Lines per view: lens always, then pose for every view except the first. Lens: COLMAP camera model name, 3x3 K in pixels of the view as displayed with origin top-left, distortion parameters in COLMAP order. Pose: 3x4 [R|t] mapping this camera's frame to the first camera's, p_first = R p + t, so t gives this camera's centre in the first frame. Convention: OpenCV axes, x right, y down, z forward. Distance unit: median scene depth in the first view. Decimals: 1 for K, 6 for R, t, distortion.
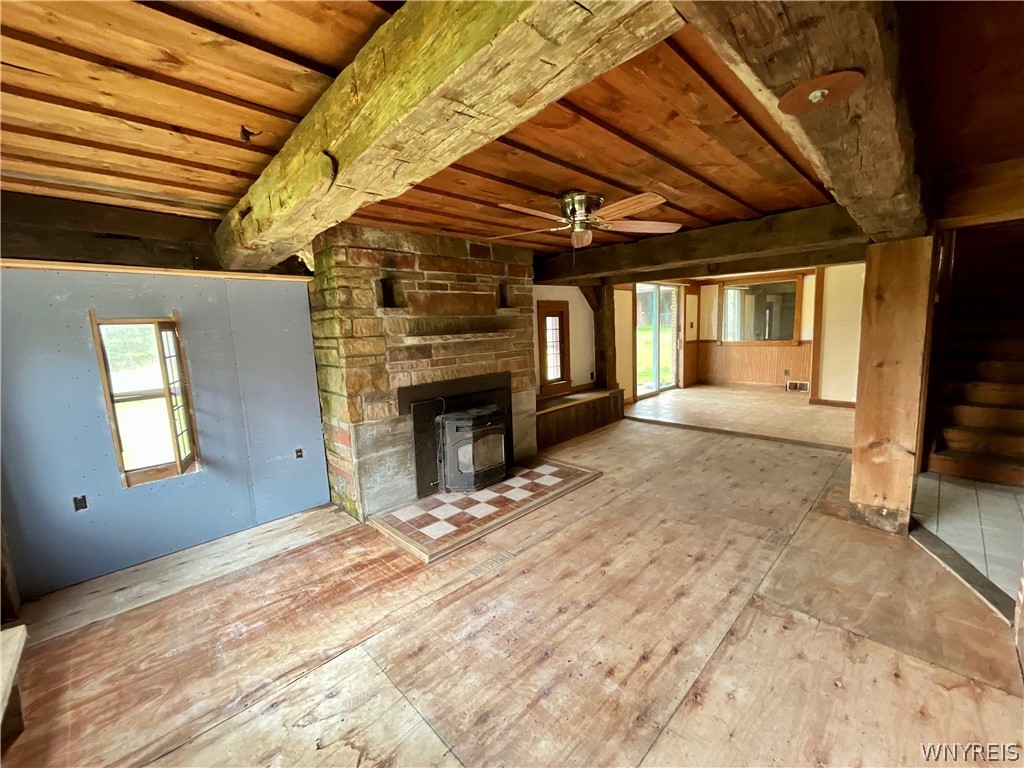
lens RADIAL K [[416.4, 0, 510.1], [0, 416.4, 384.7], [0, 0, 1]] dist [0.003590, 0.000045]
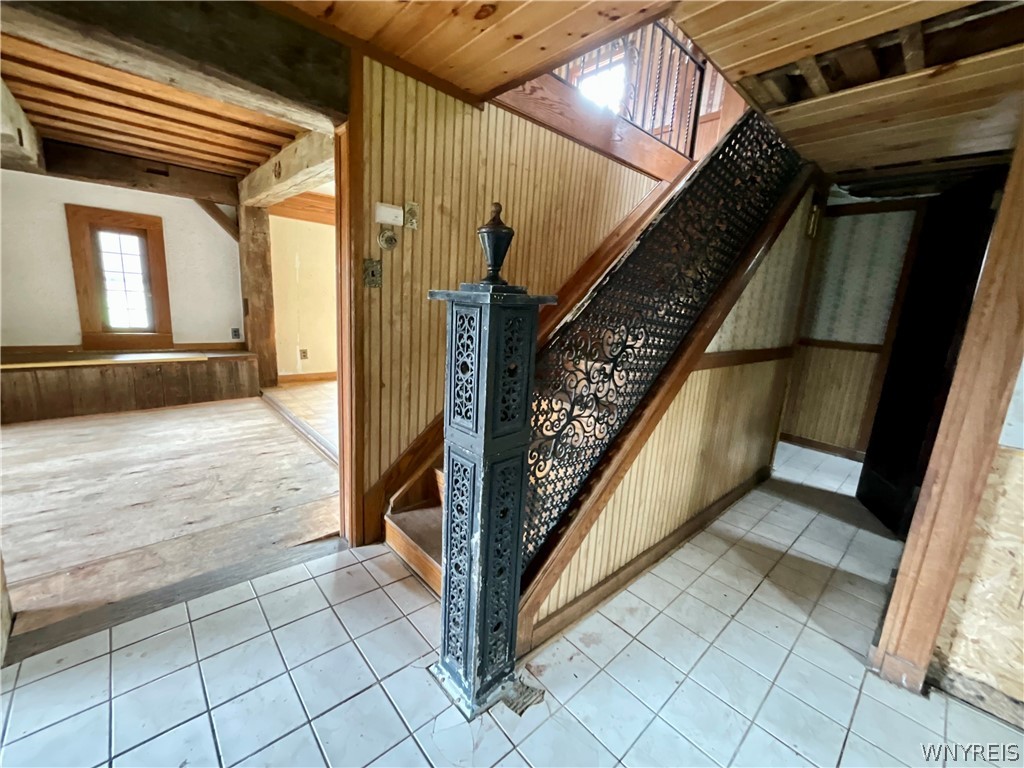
lens RADIAL K [[416.4, 0, 514.1], [0, 416.4, 384.5], [0, 0, 1]] dist [0.003590, 0.000045]
pose [[0.993152, 0.116785, -0.003277, 0.802639], [-0.116318, 0.991029, 0.065813, -0.042615], [0.010934, -0.064981, 0.997827, 0.317061]]
